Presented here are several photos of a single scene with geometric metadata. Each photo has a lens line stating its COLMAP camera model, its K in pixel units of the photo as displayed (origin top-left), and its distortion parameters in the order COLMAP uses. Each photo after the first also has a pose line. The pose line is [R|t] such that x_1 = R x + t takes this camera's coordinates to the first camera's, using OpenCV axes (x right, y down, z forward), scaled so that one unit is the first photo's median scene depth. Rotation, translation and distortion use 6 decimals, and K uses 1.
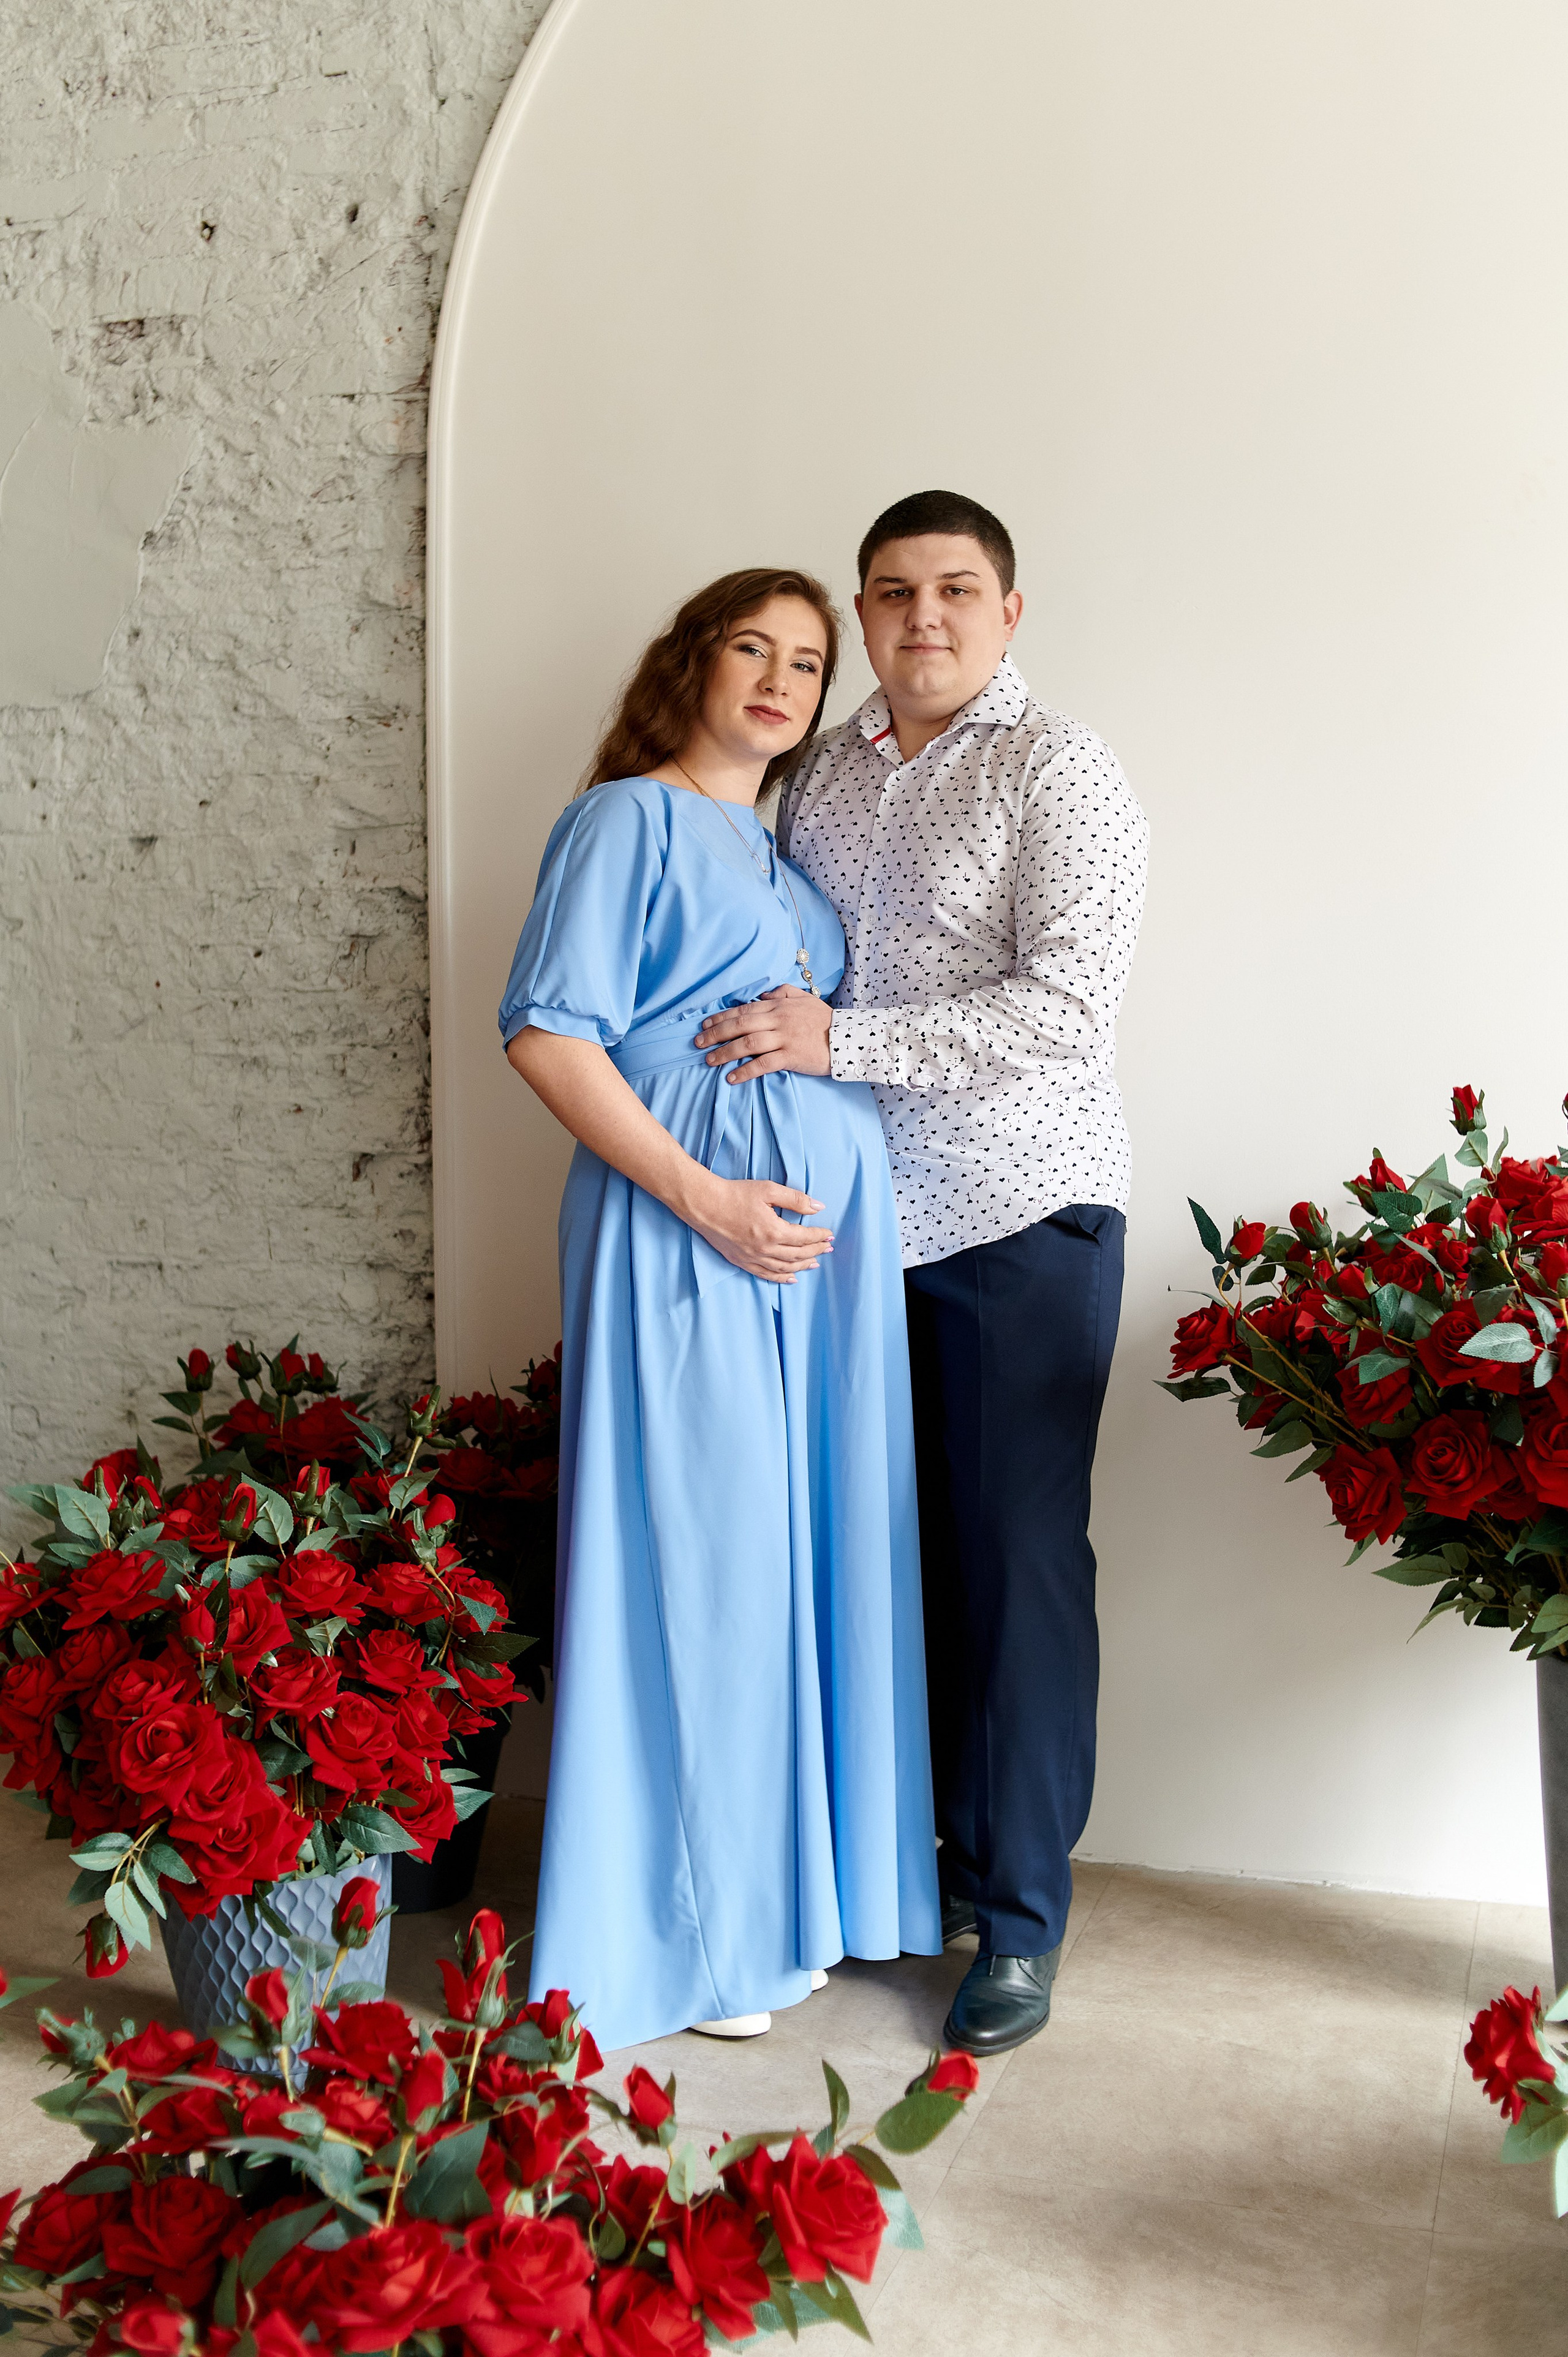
lens RADIAL K [[2421.6, 0, 770.4], [0, 2421.6, 1038.9], [0, 0, 1]] dist [-0.123482, 0.055507]
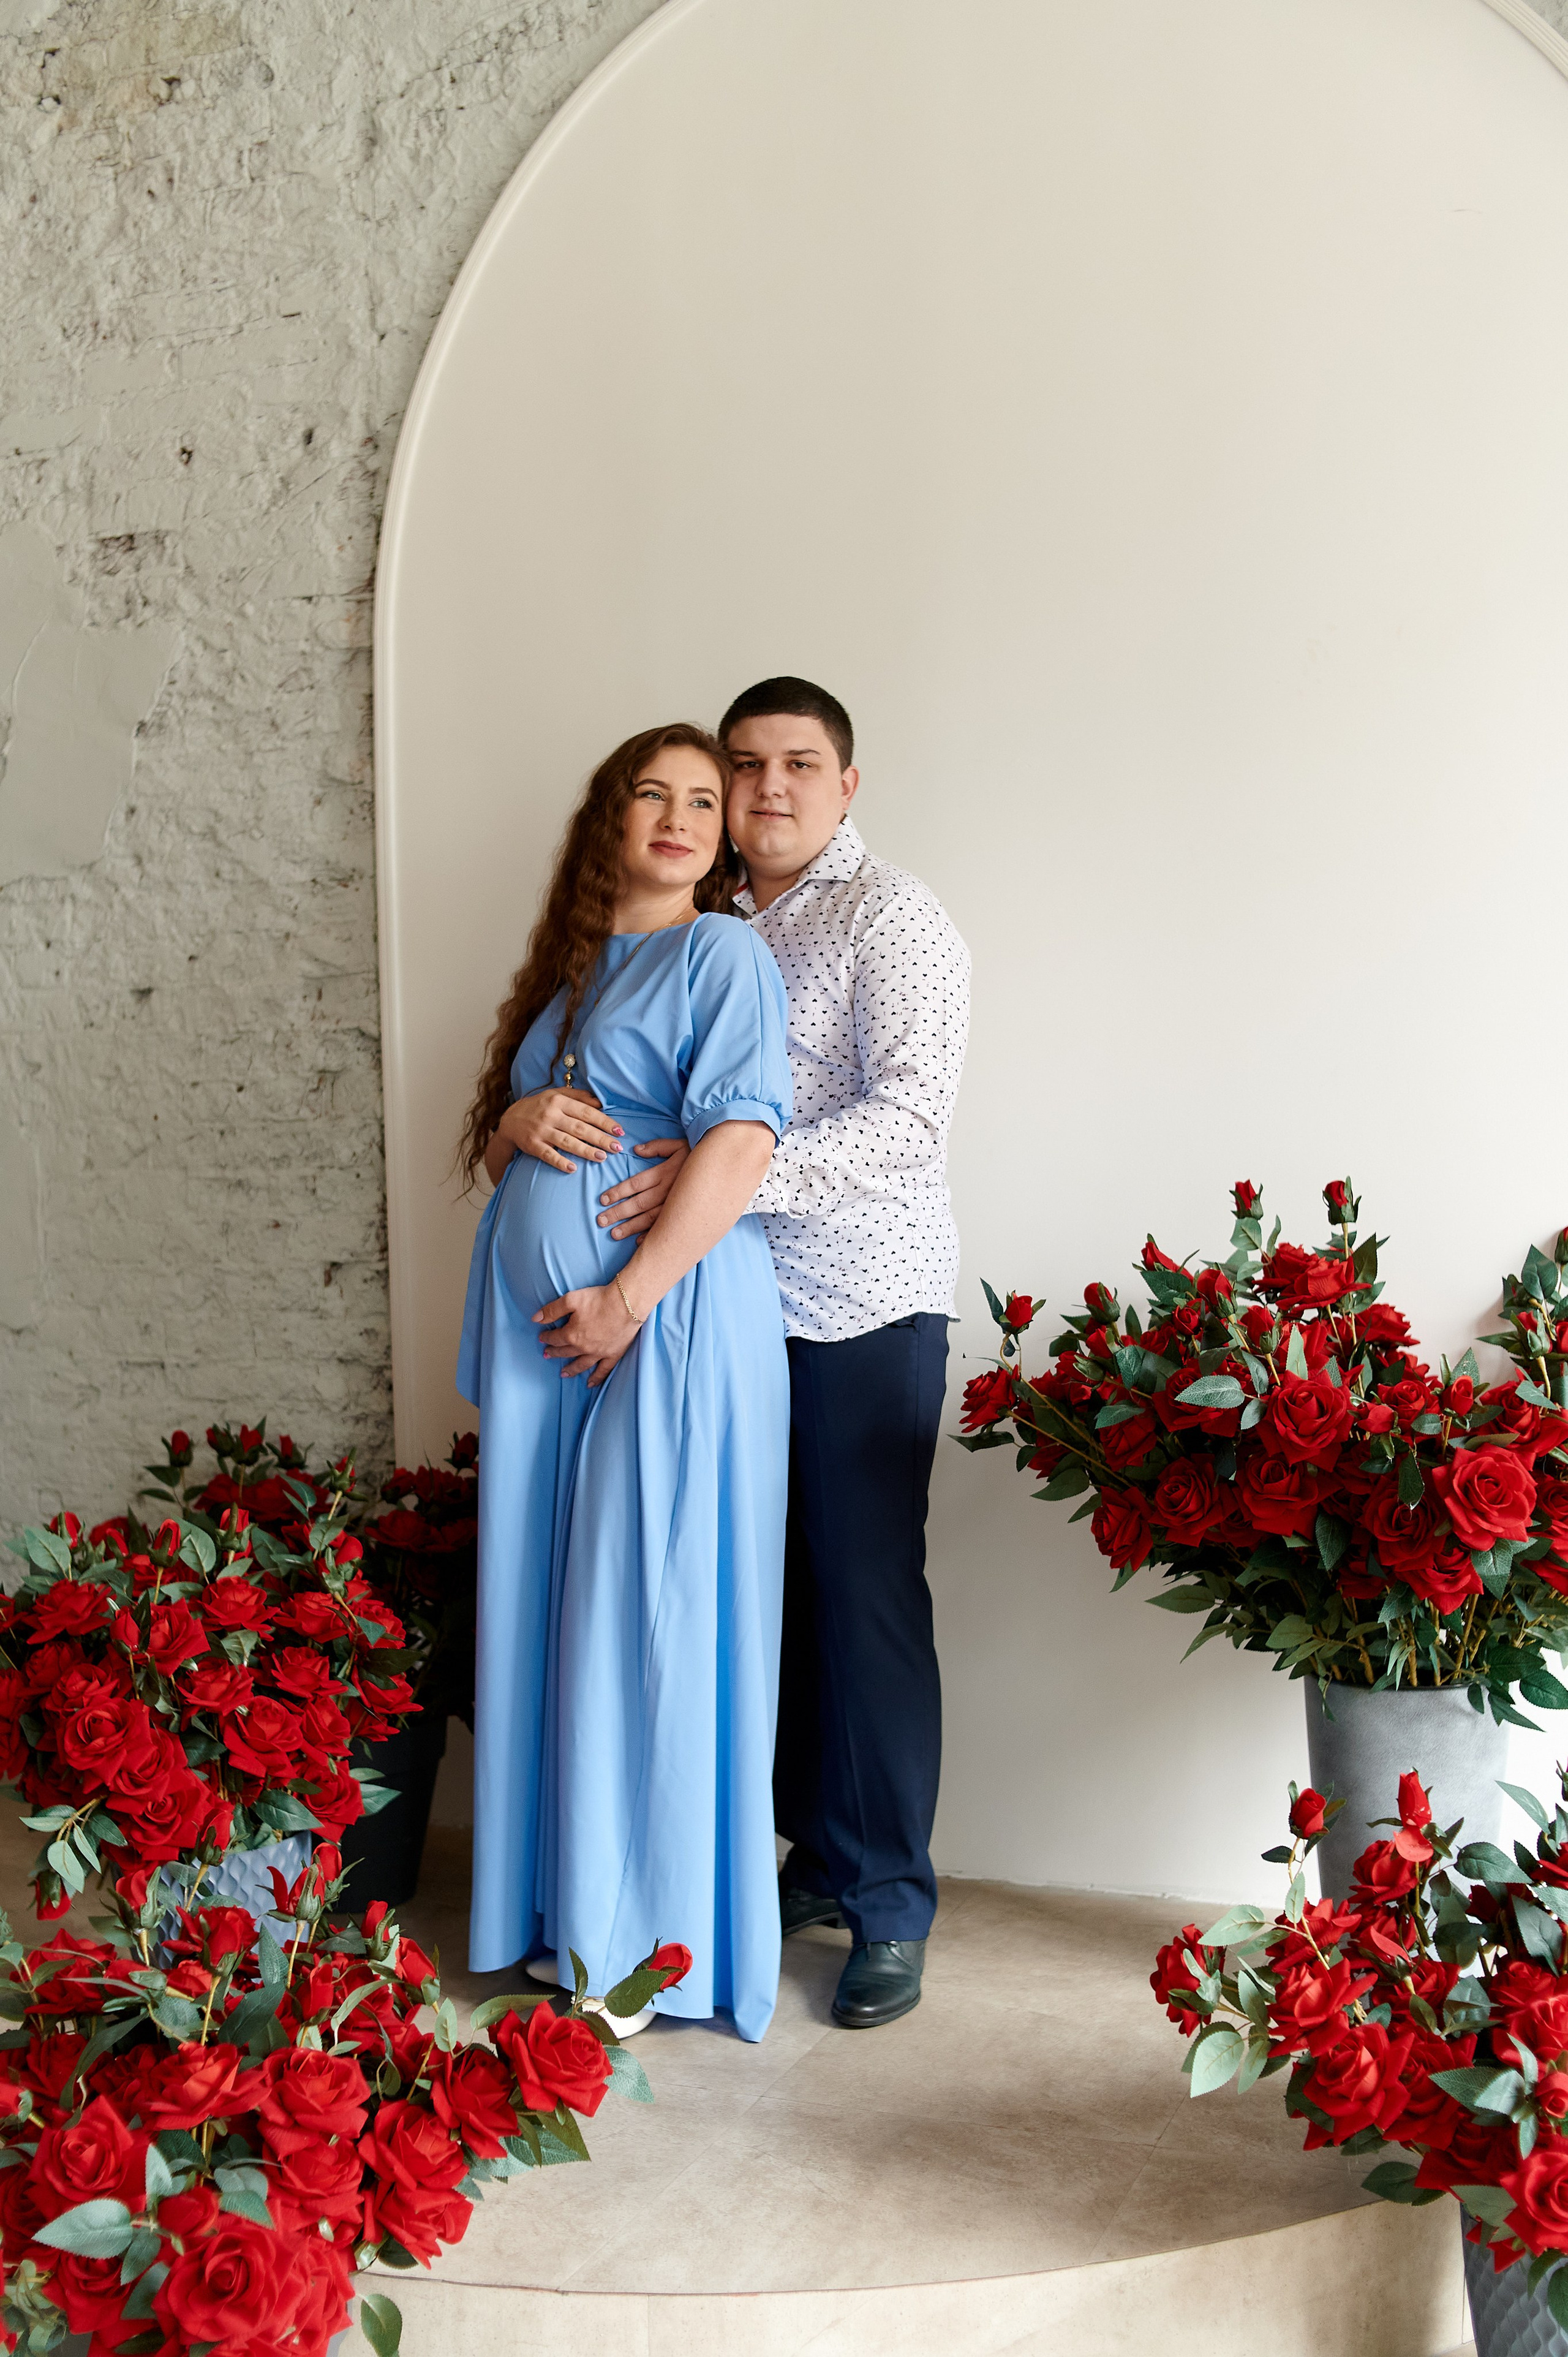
lens RADIAL K [[2418.3, 0, 734.8], [0, 2418.3, 1179.2], [0, 0, 1]] dist [-0.115521, 0.035314]
pose [[0.997697, -0.016315, -0.065831, 0.096853], [0.016204, 0.999866, -0.002229, 0.013938], [0.065859, 0.001157, 0.997828, -0.123779]]
